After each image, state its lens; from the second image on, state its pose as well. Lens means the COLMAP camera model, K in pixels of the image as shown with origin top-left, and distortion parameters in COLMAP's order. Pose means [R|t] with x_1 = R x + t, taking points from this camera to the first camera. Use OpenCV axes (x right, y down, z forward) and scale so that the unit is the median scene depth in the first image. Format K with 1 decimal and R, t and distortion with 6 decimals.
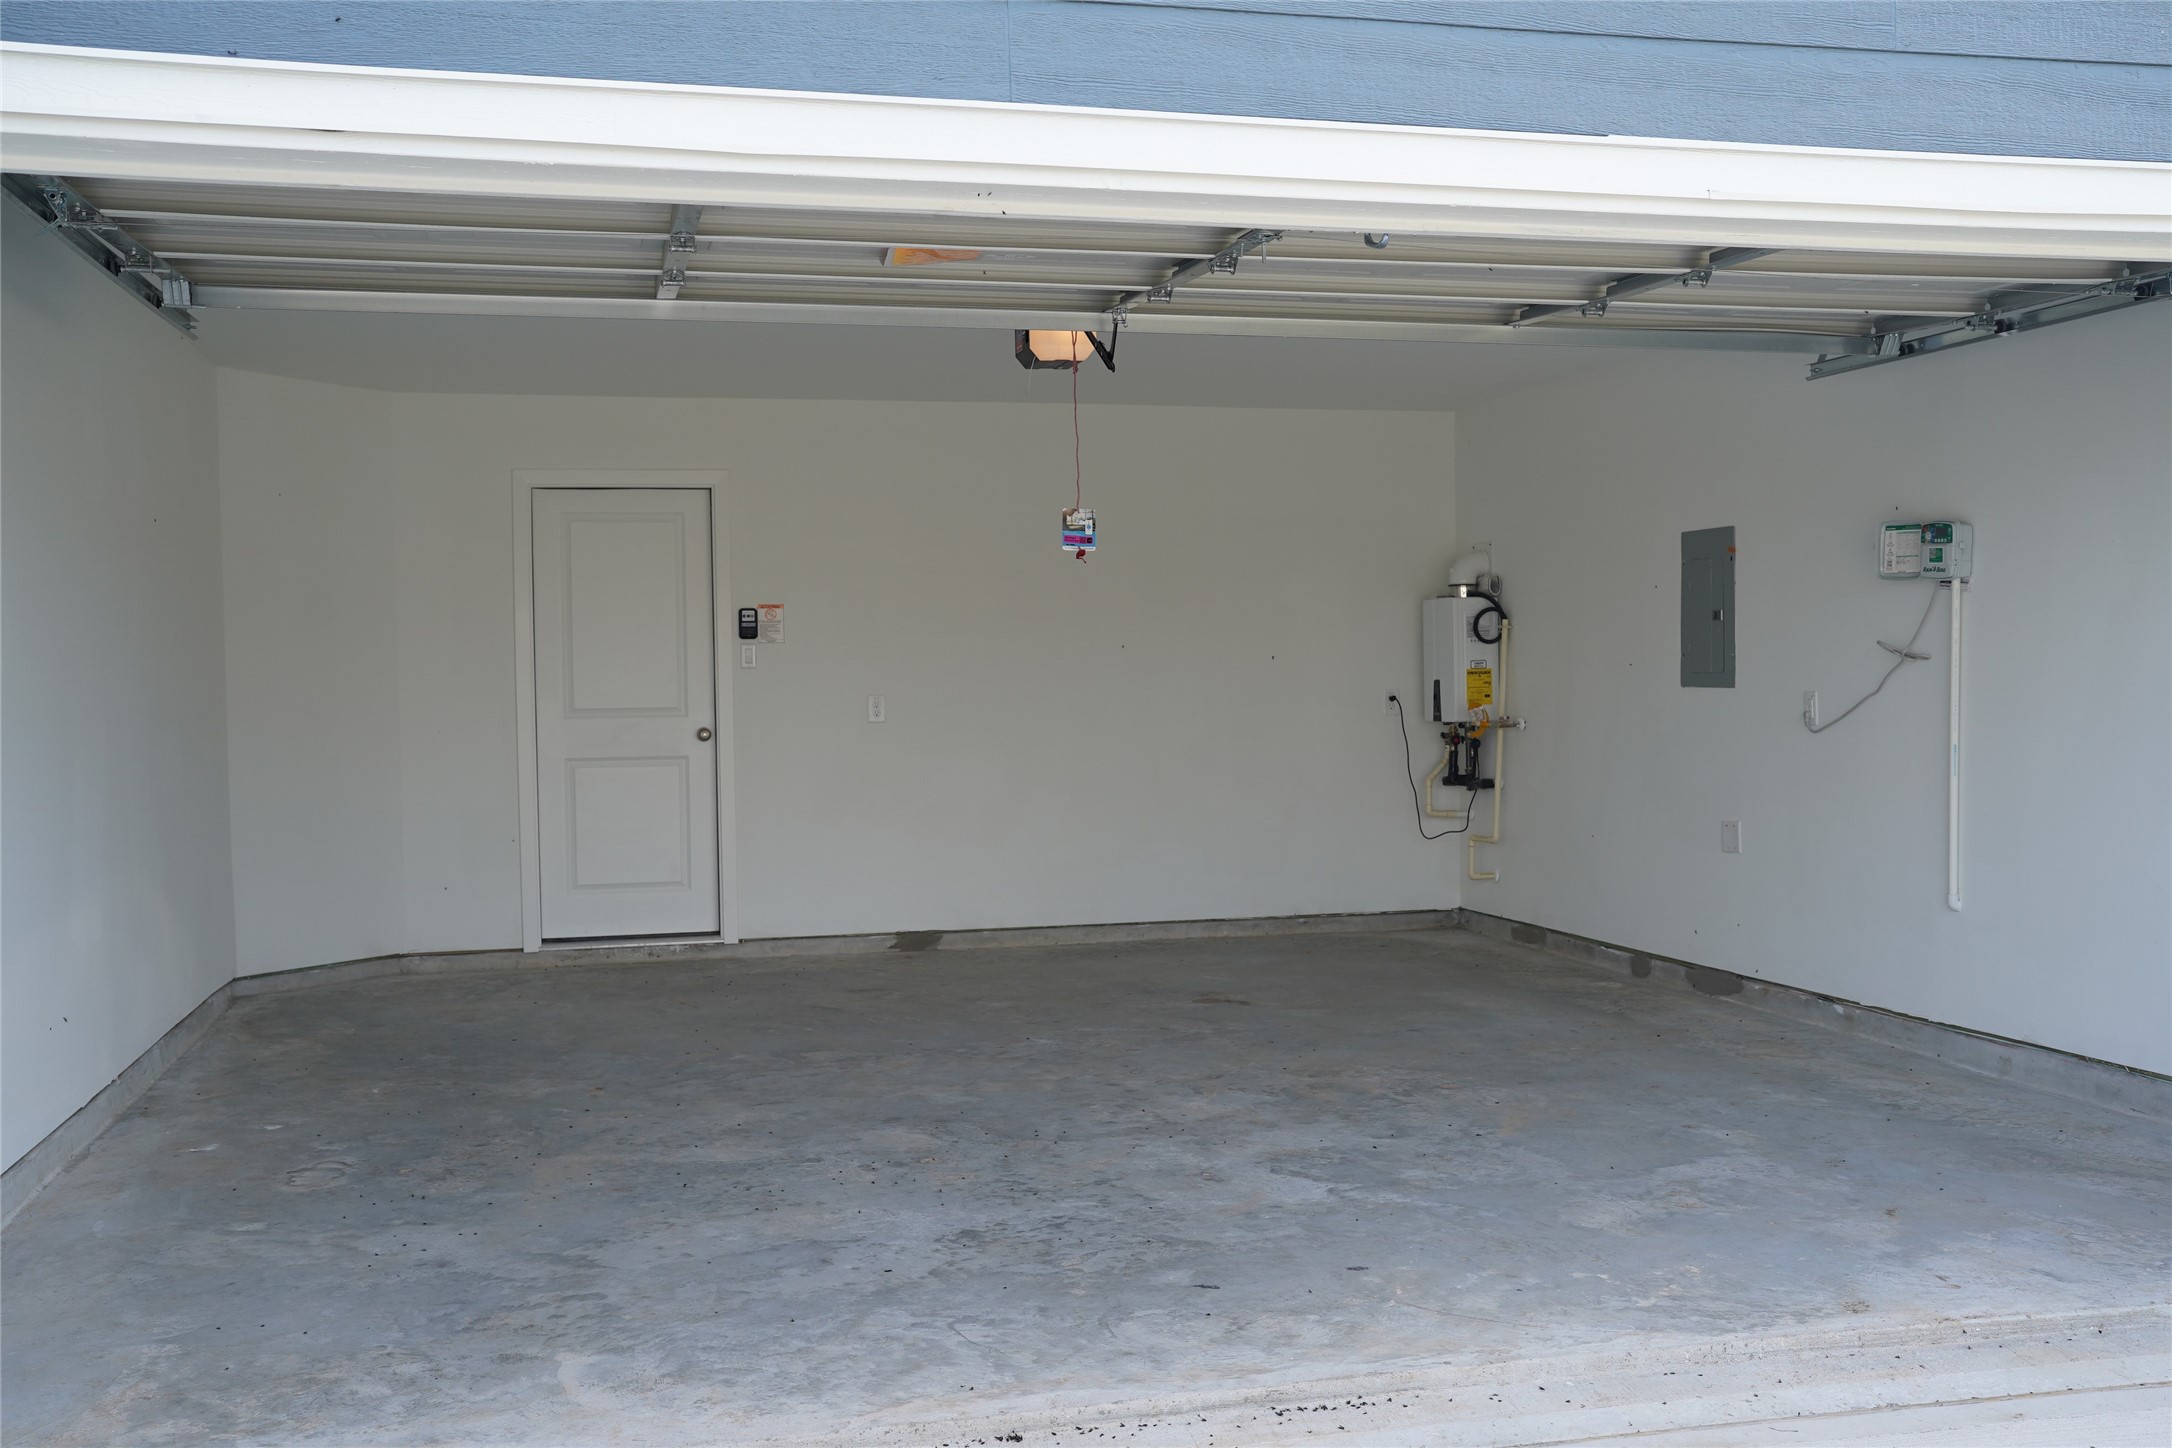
lens RADIAL K [[2223.5, 0, 1119.0], [0, 2223.5, 733.8], [0, 0, 1]] dist [-0.058728, 0.146324]
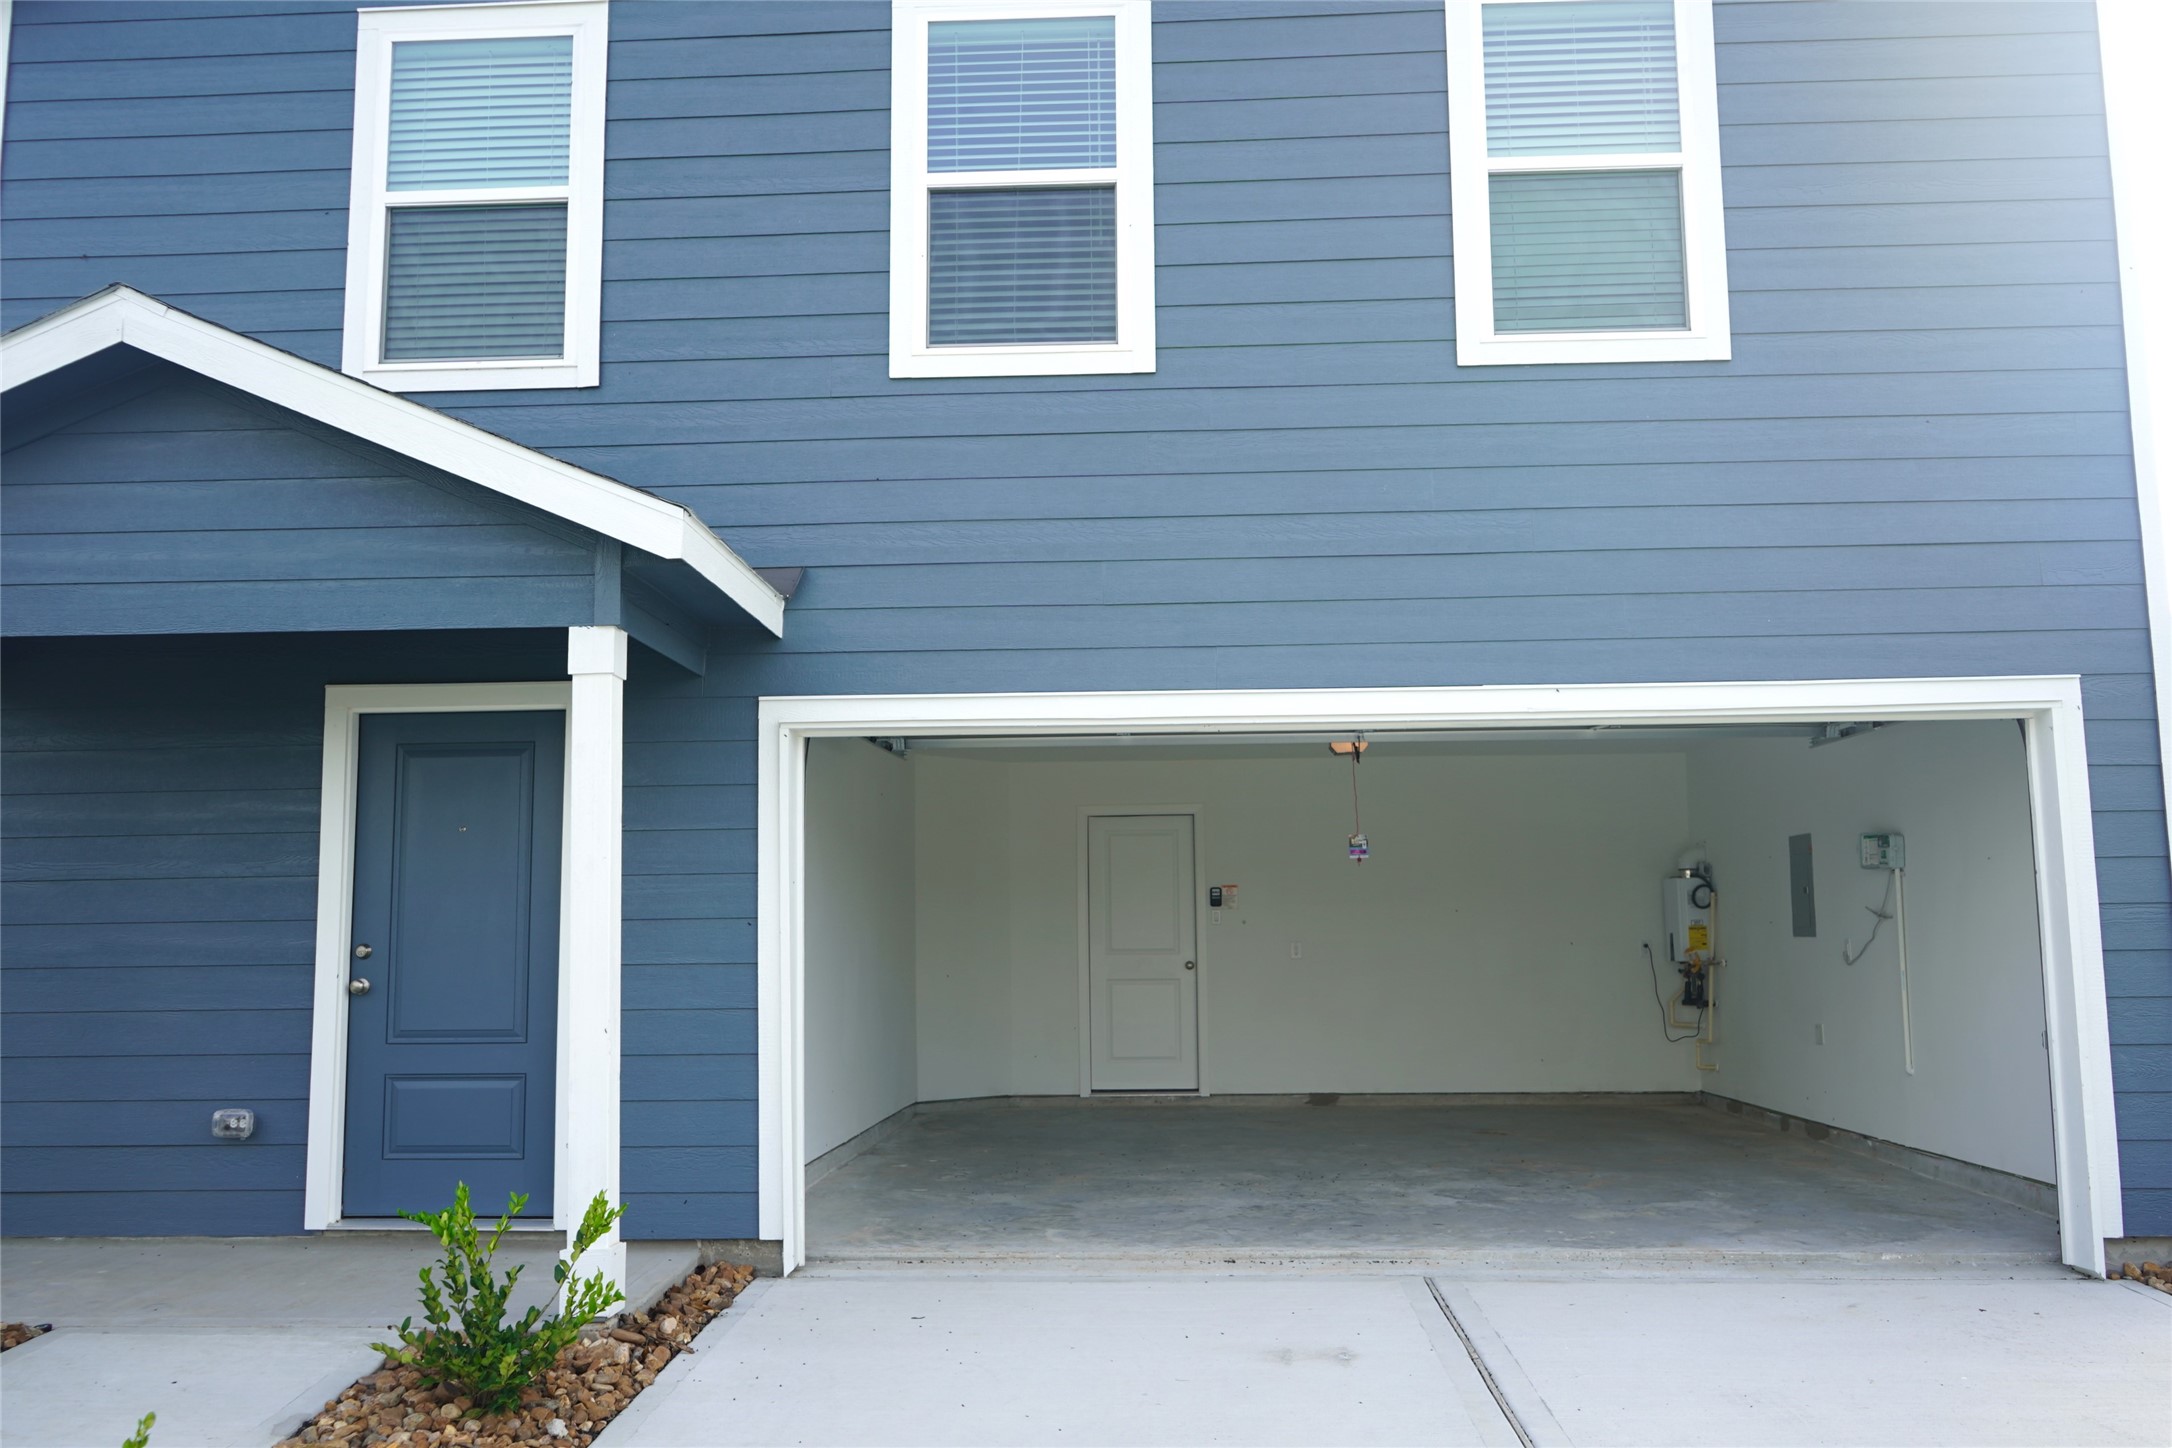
lens RADIAL K [[1743.5, 0, 1041.5], [0, 1743.5, 704.1], [0, 0, 1]] dist [-0.023049, 0.000621]
pose [[0.951791, -0.035931, -0.304636, 0.108017], [-0.012319, 0.987837, -0.155001, 0.010575], [0.306500, 0.151282, 0.939772, -0.268813]]
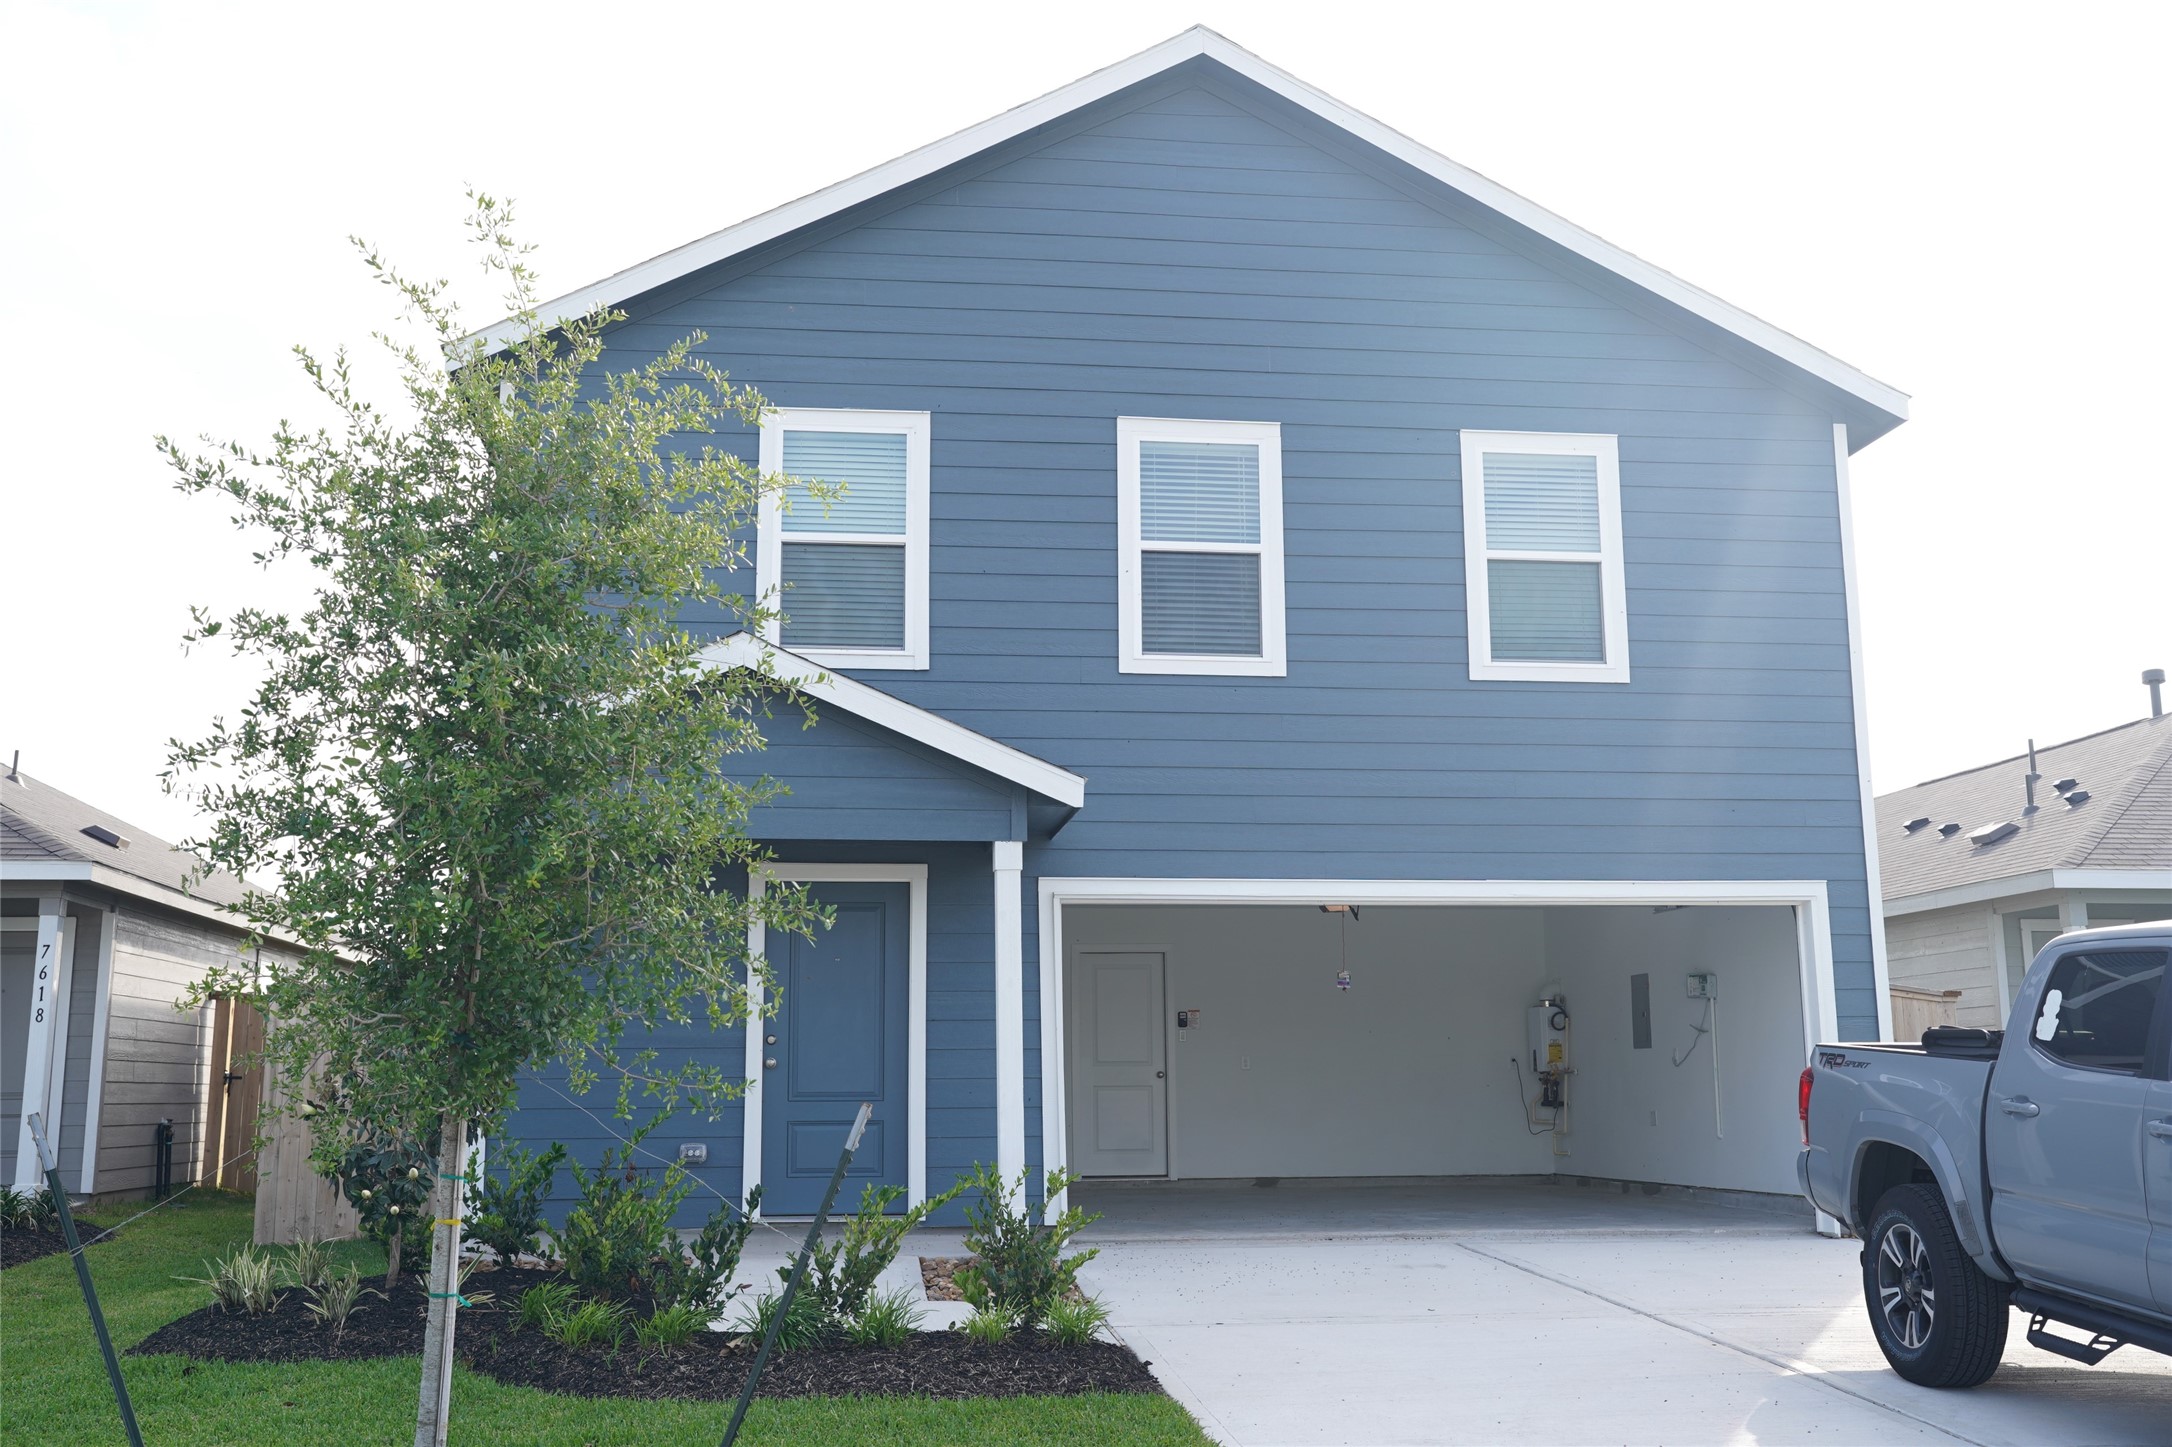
lens RADIAL K [[1833.3, 0, 1086.0], [0, 1833.3, 723.5], [0, 0, 1]] dist [-0.050473, 0.064237]
pose [[0.987449, -0.021525, -0.156464, 0.013424], [-0.012518, 0.976887, -0.213391, 0.044874], [0.157441, 0.212671, 0.964357, -0.693401]]
